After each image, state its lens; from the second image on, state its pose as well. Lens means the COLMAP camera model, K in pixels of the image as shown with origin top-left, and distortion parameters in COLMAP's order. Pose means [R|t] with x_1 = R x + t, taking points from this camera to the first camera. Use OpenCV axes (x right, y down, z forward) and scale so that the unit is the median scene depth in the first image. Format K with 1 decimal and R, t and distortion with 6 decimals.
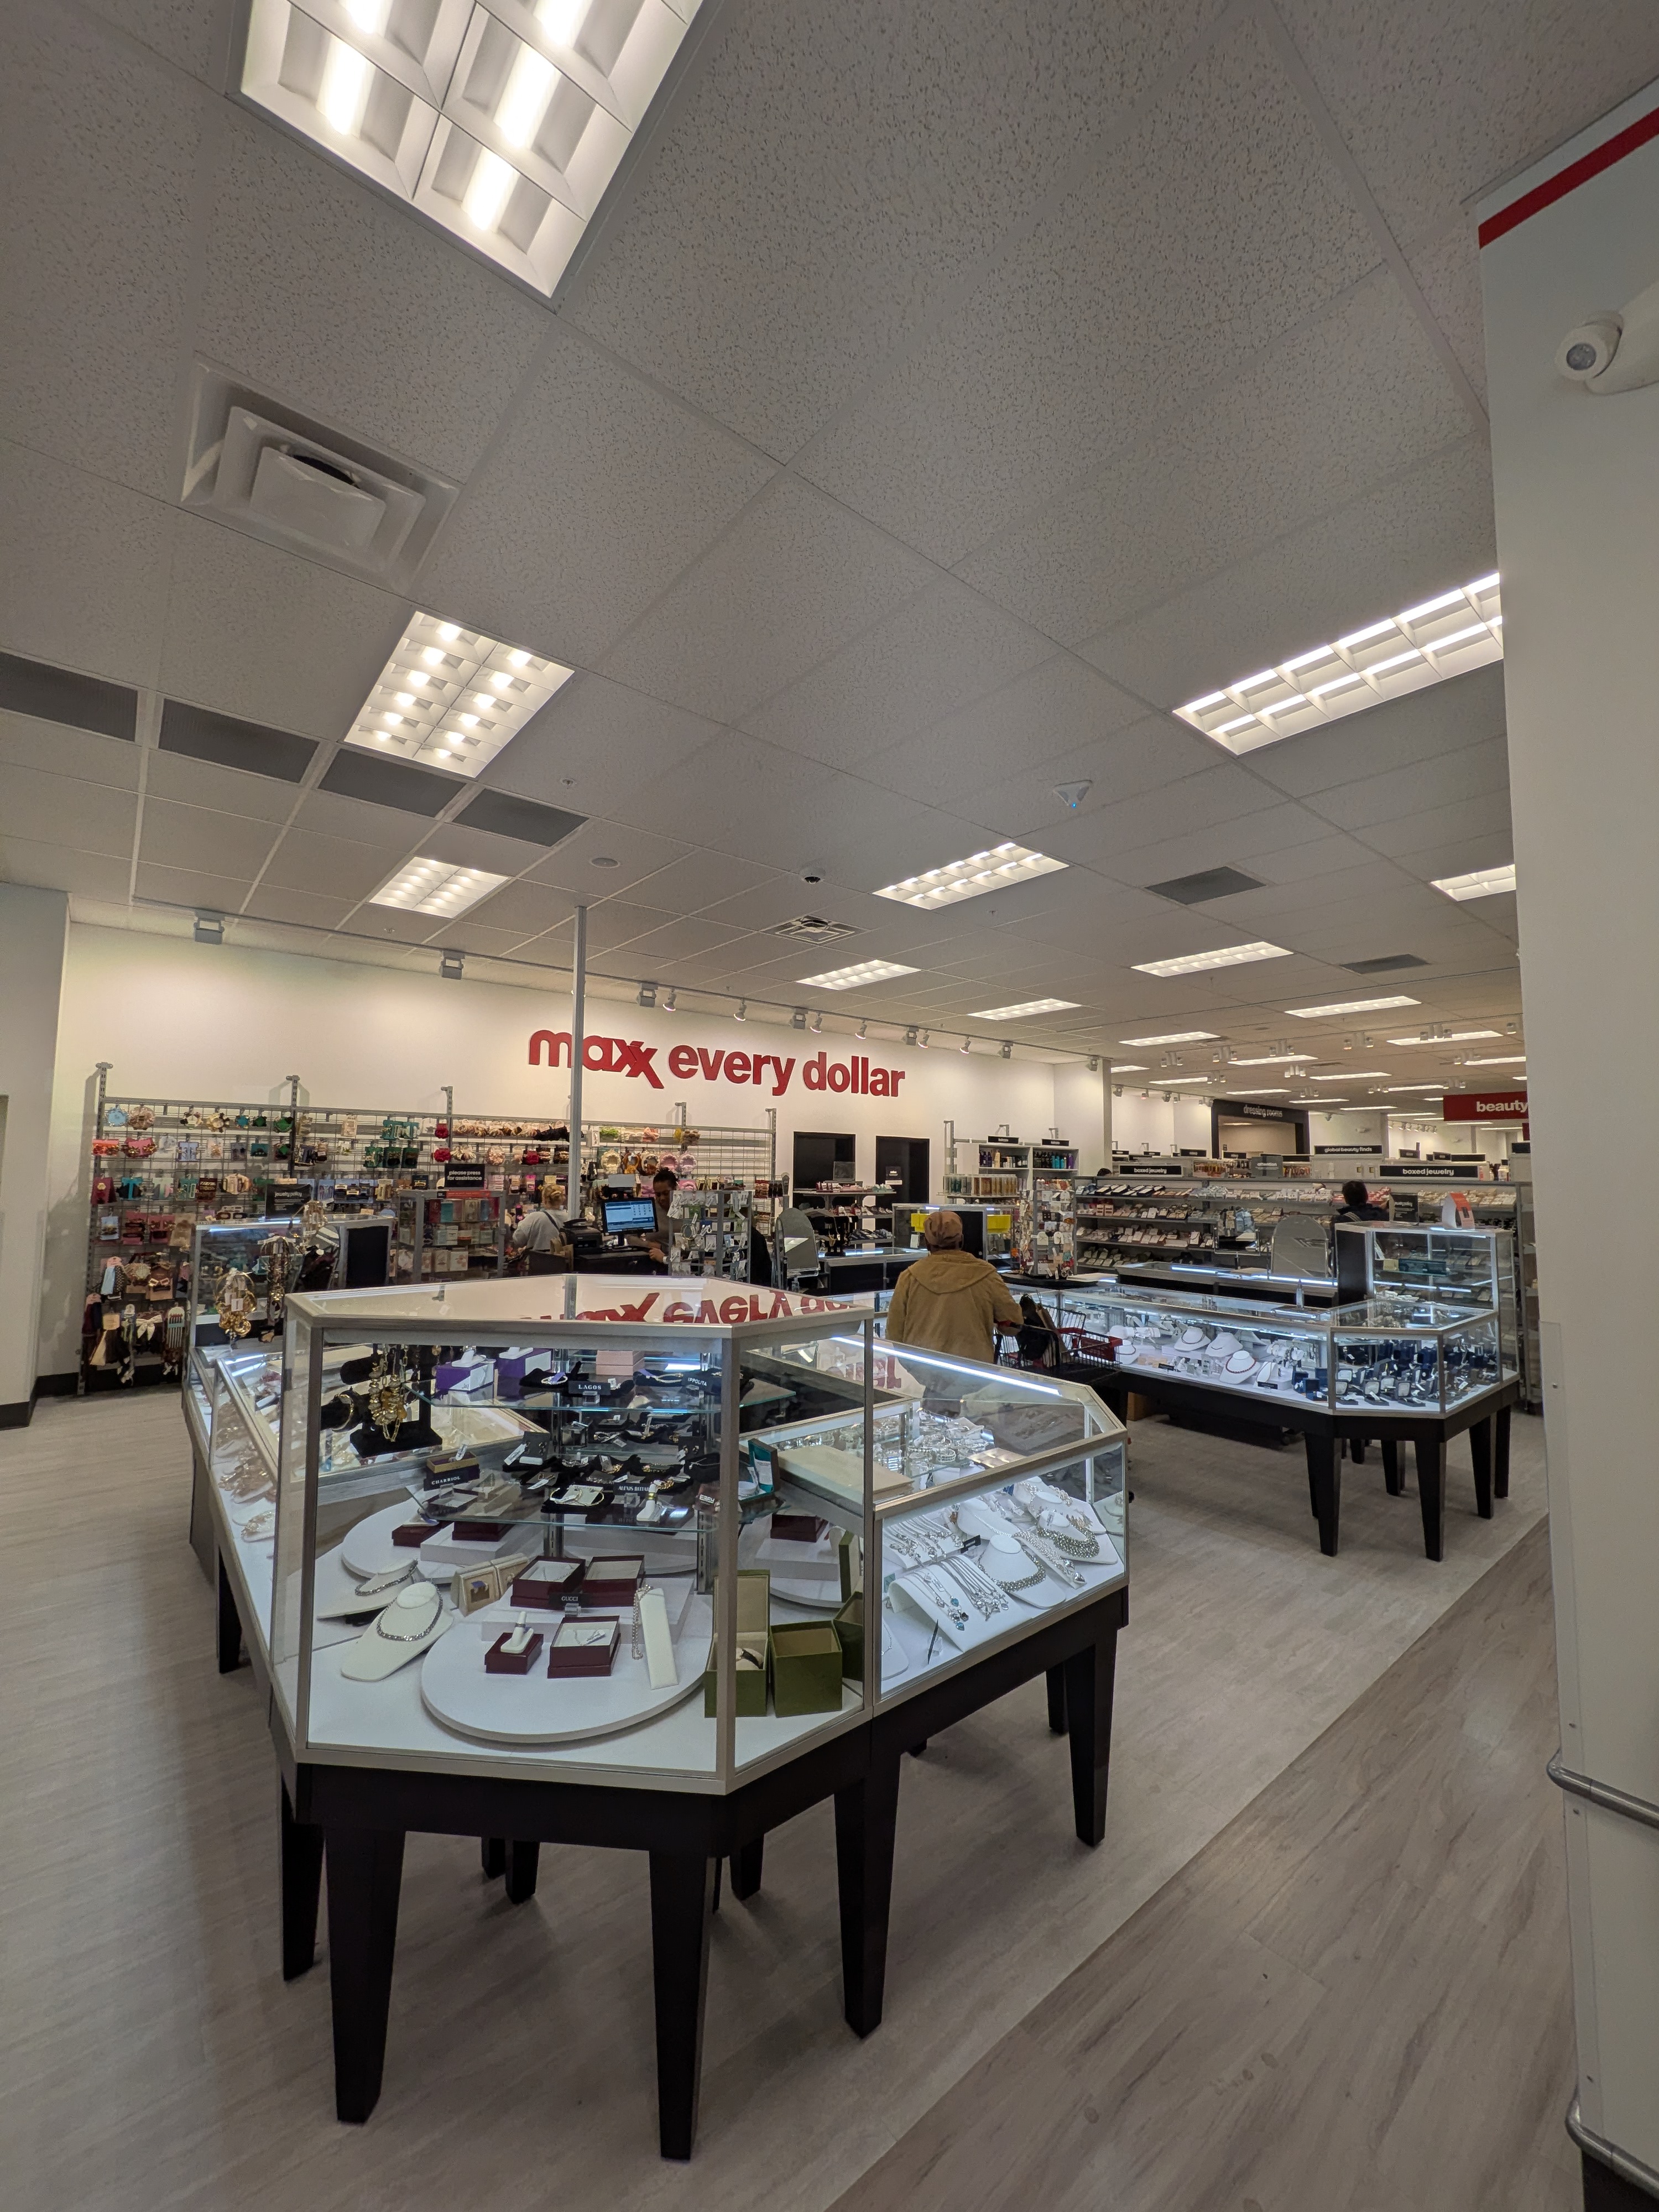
lens RADIAL K [[881.6, 0, 824.4], [0, 881.6, 1104.9], [0, 0, 1]] dist [0.000485, 0.000292]
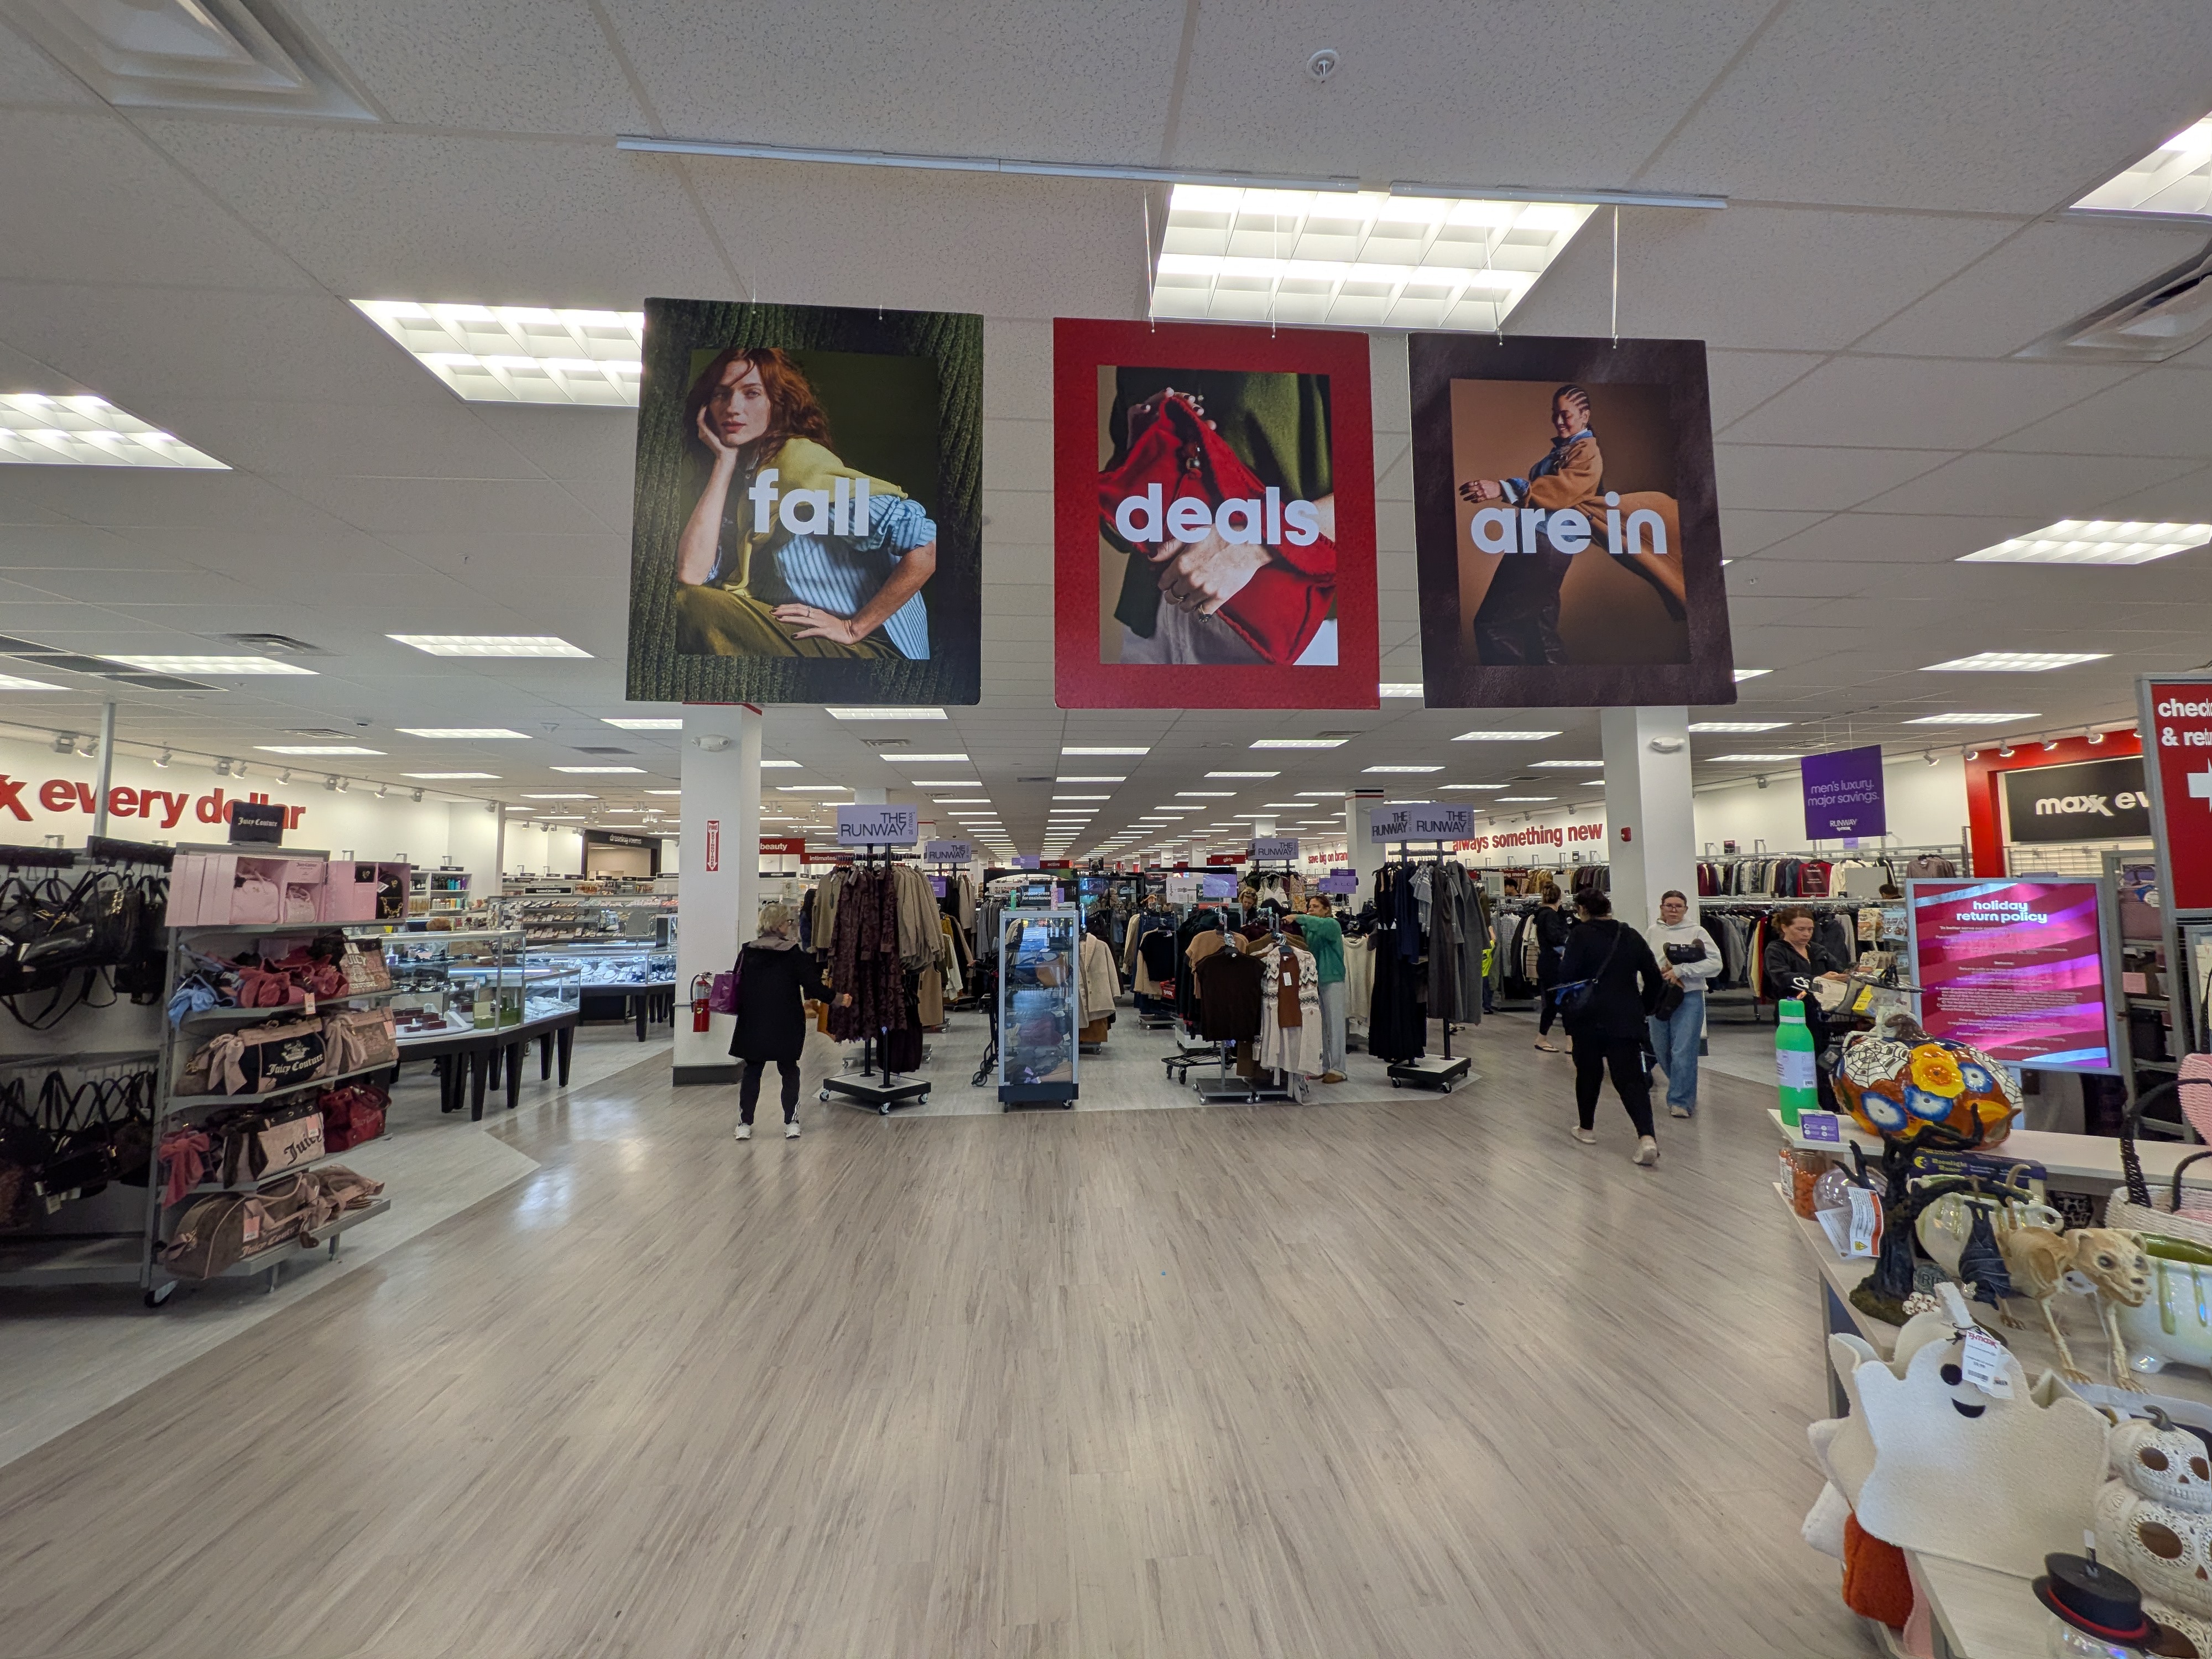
lens RADIAL K [[881.6, 0, 1105.2], [0, 881.6, 816.2], [0, 0, 1]] dist [0.000485, 0.000292]
pose [[0.573084, 0.046749, 0.818162, -0.335894], [-0.045404, 0.998649, -0.025258, -0.060601], [-0.818238, -0.022673, 0.574433, -0.668905]]
